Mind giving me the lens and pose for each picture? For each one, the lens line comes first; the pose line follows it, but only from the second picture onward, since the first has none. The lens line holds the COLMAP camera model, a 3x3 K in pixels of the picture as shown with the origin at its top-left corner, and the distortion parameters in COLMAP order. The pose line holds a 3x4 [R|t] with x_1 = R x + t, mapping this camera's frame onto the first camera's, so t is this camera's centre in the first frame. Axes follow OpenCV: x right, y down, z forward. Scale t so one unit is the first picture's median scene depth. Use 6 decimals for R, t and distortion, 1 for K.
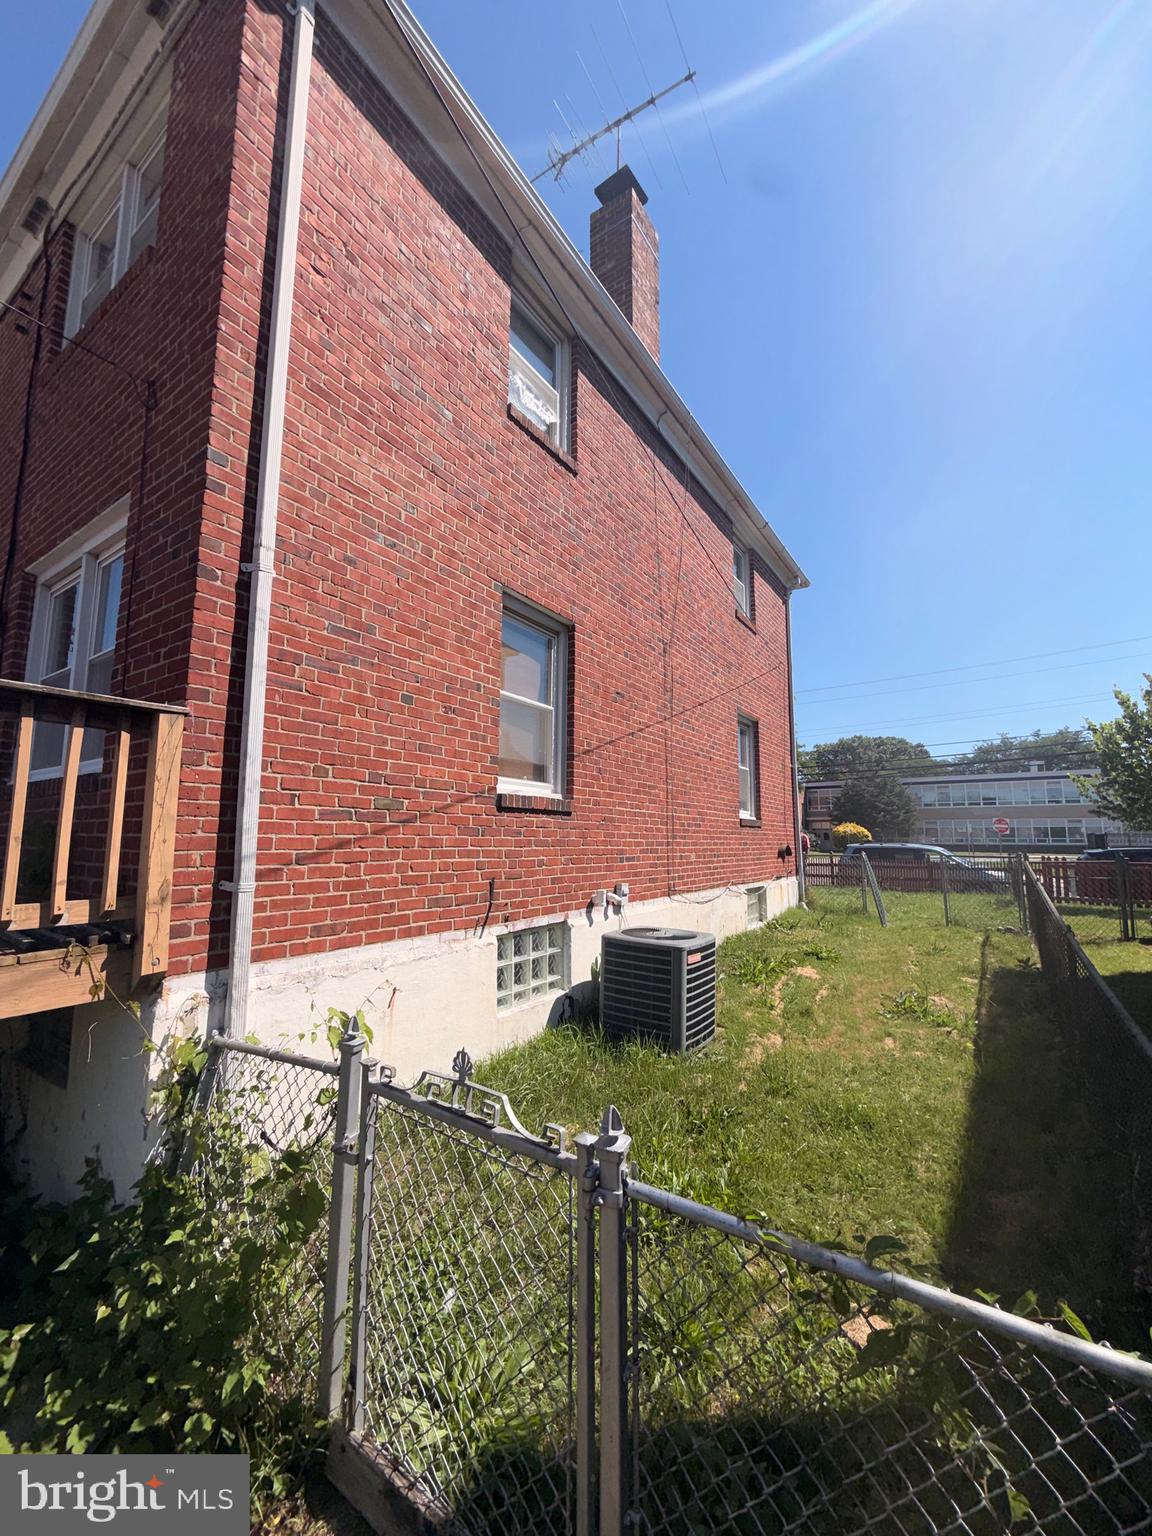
lens RADIAL K [[619.0, 0, 574.8], [0, 619.0, 761.4], [0, 0, 1]] dist [-0.001330, -0.000226]
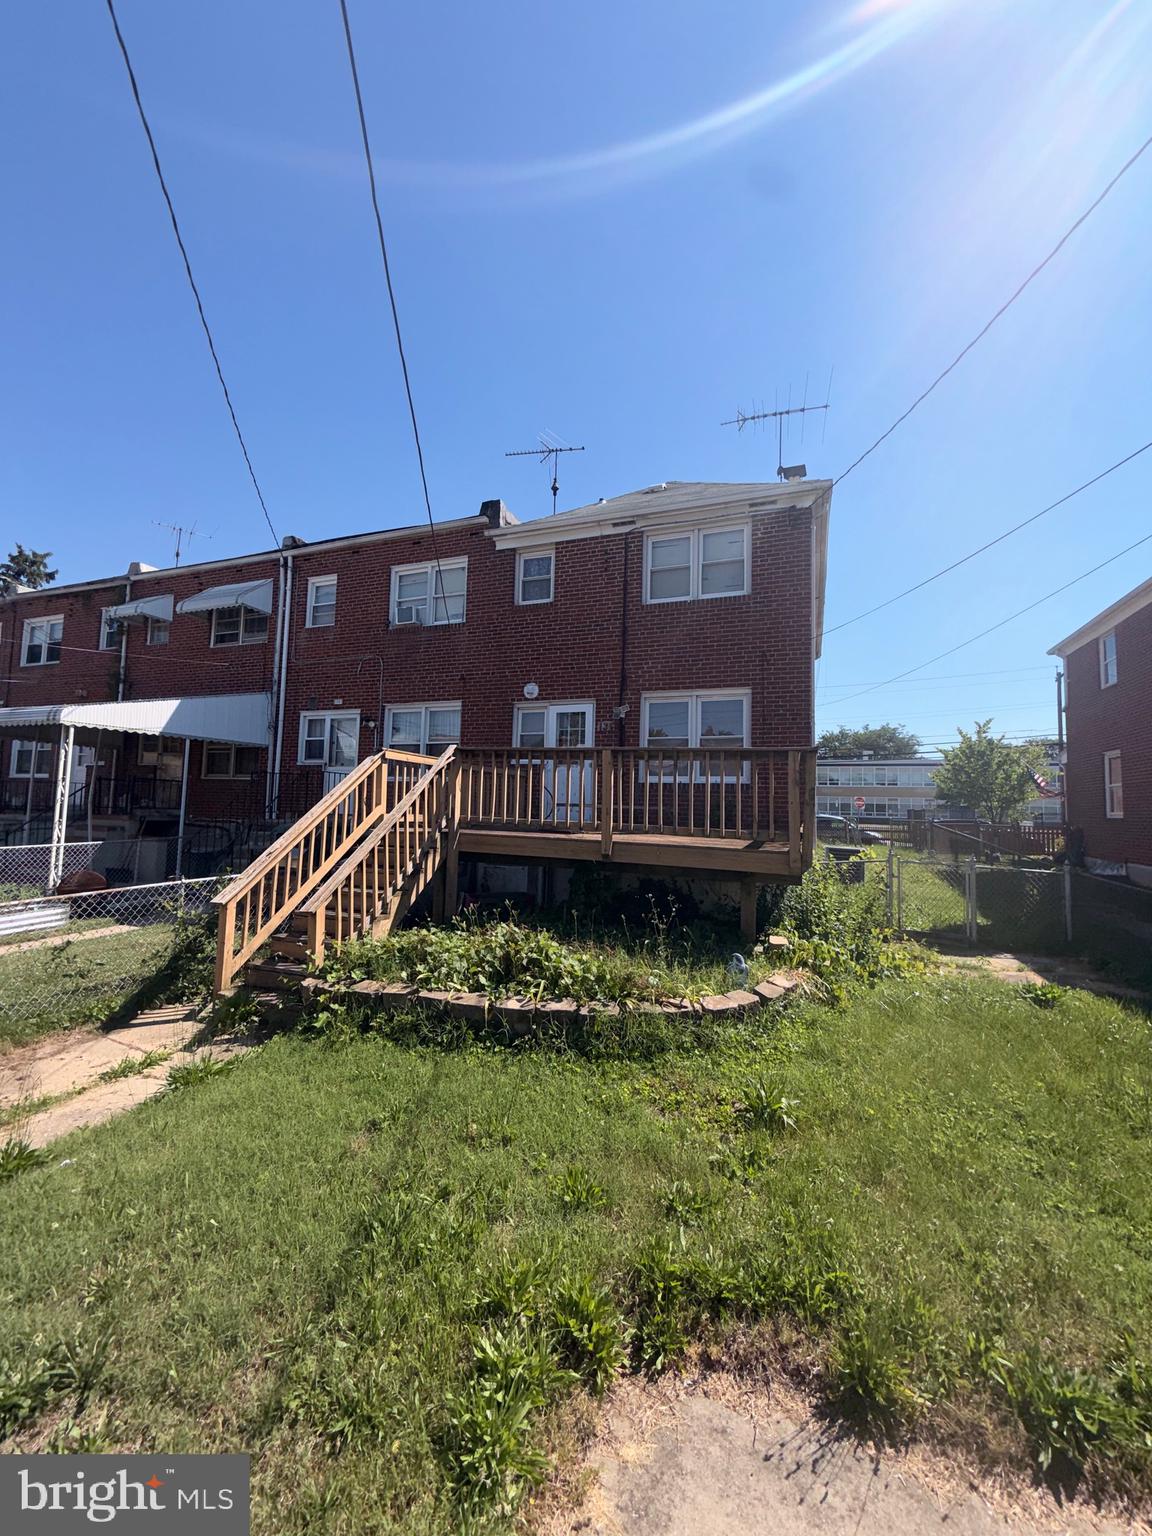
lens RADIAL K [[619.0, 0, 573.1], [0, 619.0, 768.7], [0, 0, 1]] dist [-0.001330, -0.000226]
pose [[0.973645, 0.041199, 0.224315, -0.136531], [-0.056639, 0.996415, 0.062838, -0.012004], [-0.220922, -0.073887, 0.972489, -0.108112]]
